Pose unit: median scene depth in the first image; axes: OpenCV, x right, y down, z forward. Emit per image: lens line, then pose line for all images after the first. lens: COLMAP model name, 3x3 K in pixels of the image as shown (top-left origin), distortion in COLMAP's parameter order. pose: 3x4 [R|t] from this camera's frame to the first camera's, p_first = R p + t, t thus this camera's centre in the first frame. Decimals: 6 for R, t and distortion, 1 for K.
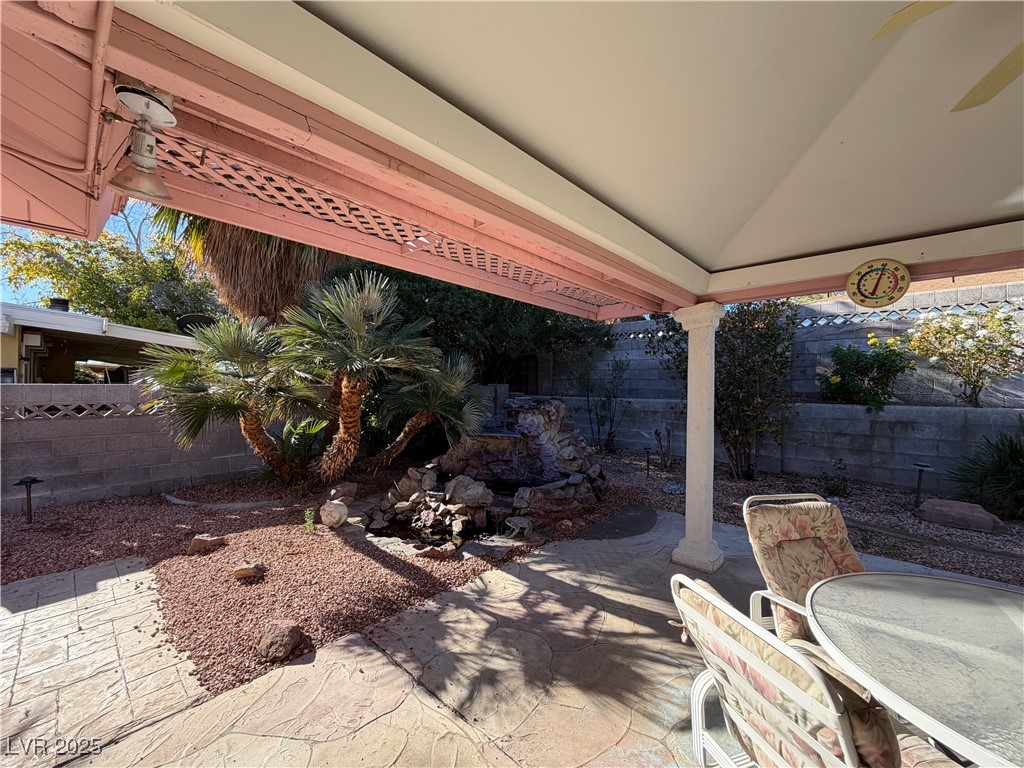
lens RADIAL K [[408.8, 0, 508.2], [0, 408.8, 384.6], [0, 0, 1]] dist [-0.001362, -0.000232]
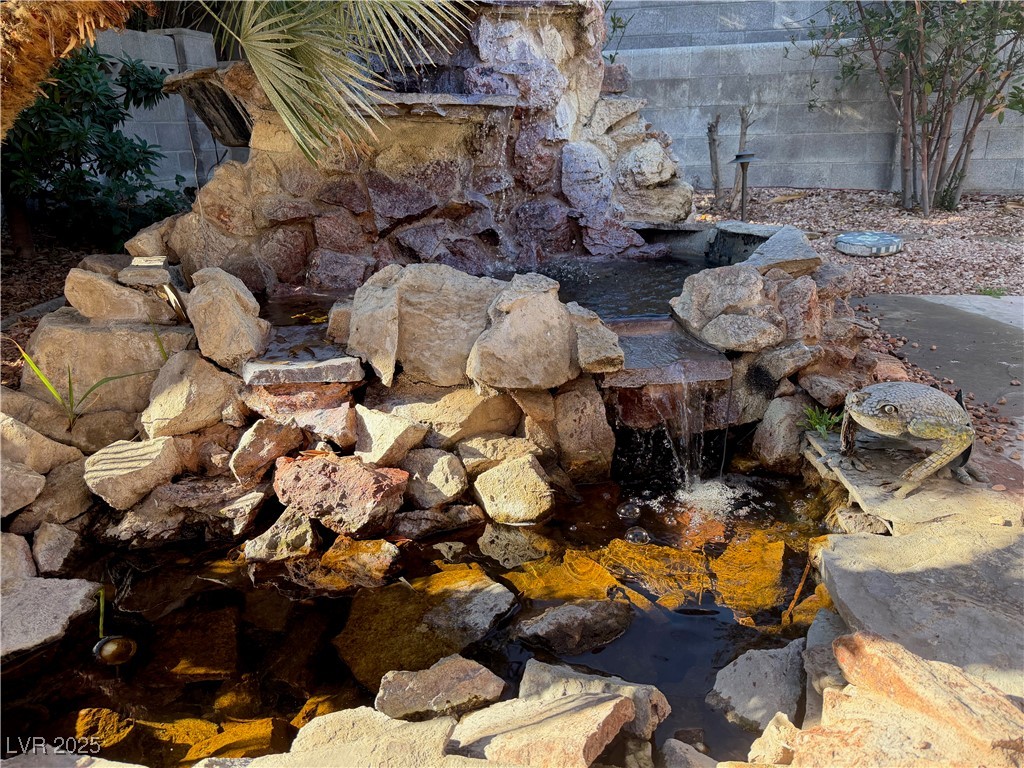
lens RADIAL K [[722.9, 0, 512.0], [0, 722.9, 384.0], [0, 0, 1]] dist [0.000584, -0.002028]
pose [[0.846000, -0.200355, 0.494107, -0.256705], [0.031507, 0.943879, 0.328785, 0.156200], [-0.532251, -0.262584, 0.804834, 0.637916]]
